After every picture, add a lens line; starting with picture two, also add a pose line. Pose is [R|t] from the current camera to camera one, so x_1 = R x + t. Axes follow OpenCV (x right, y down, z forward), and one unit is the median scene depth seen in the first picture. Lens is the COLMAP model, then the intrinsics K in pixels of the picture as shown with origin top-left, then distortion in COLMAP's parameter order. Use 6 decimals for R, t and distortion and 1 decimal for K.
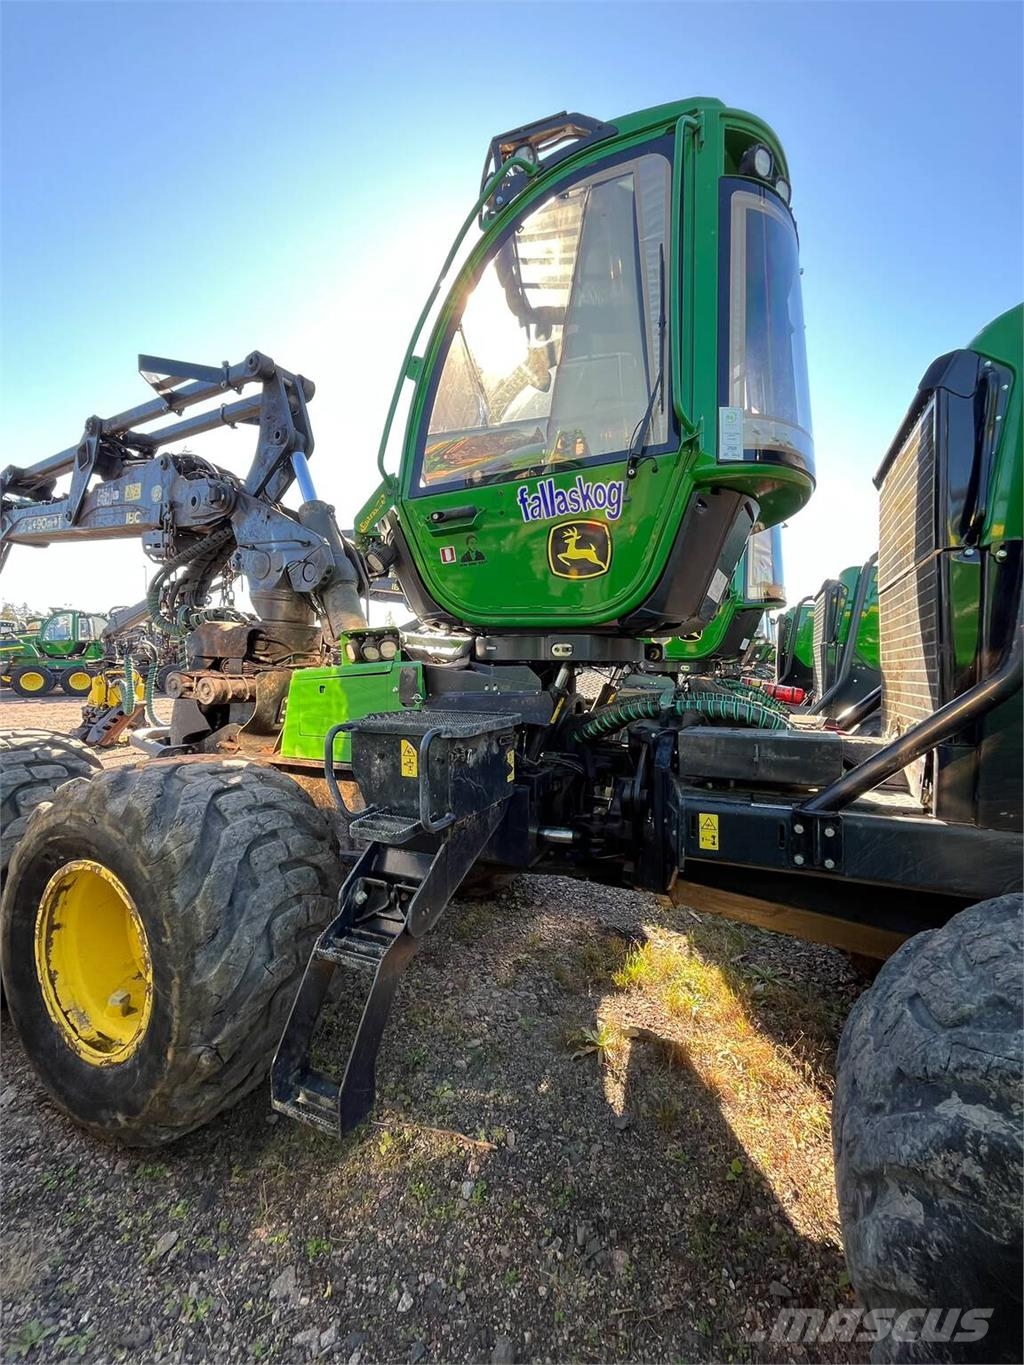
lens RADIAL K [[536.1, 0, 512.0], [0, 536.1, 682.5], [0, 0, 1]] dist [0.000965, 0.000271]
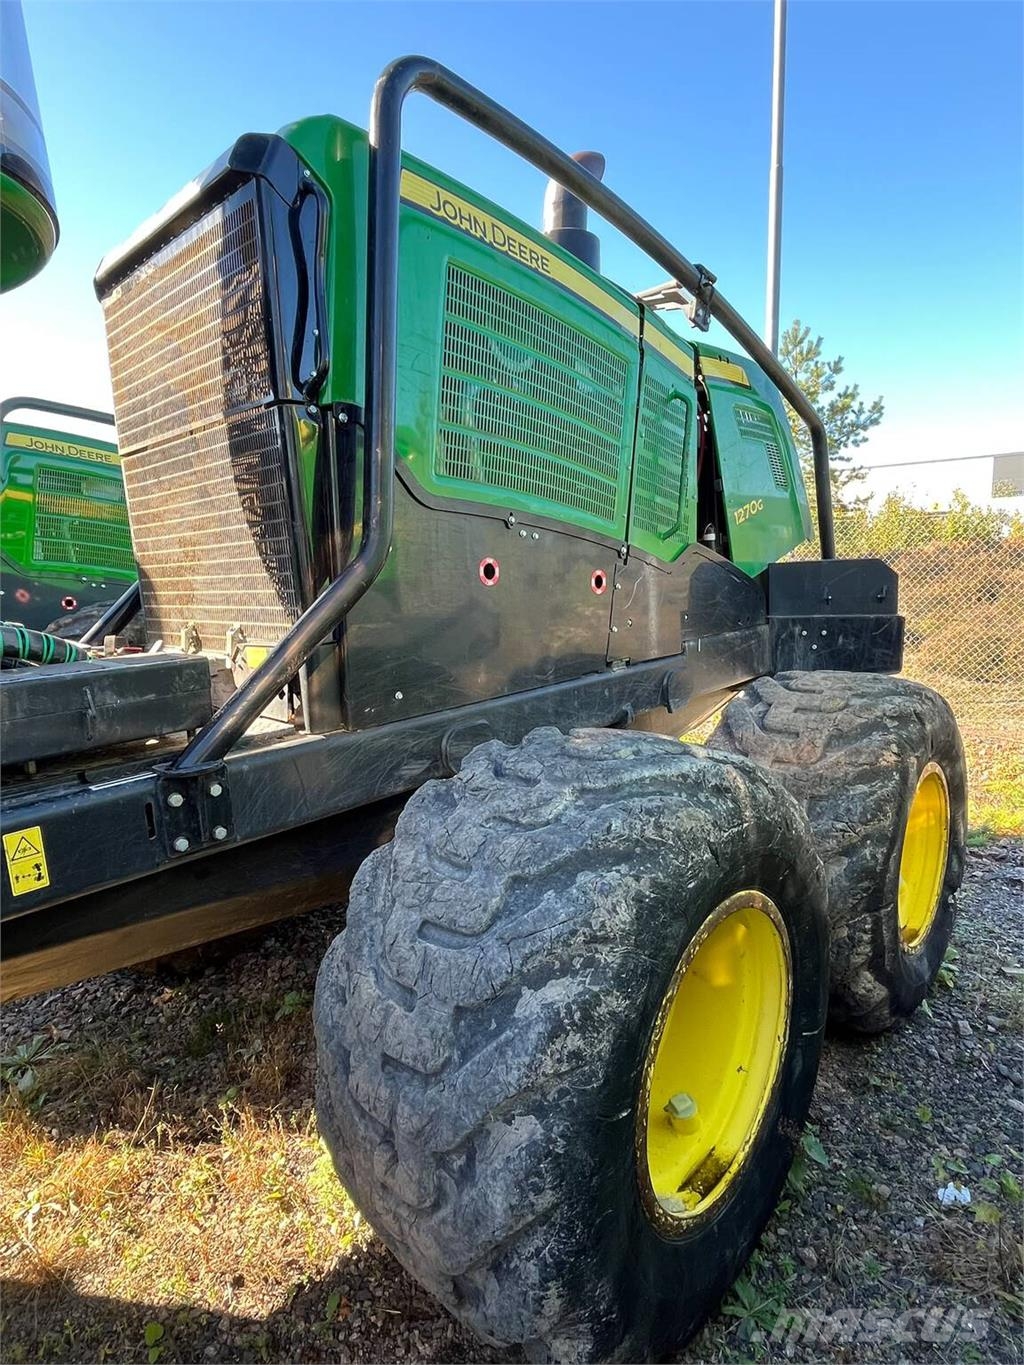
lens RADIAL K [[741.2, 0, 510.0], [0, 741.2, 676.5], [0, 0, 1]] dist [-0.002881, 0.001854]
pose [[0.311582, -0.158550, 0.936898, -0.170554], [0.062613, 0.987264, 0.146250, 0.014085], [-0.948154, 0.013093, 0.317542, 0.316240]]
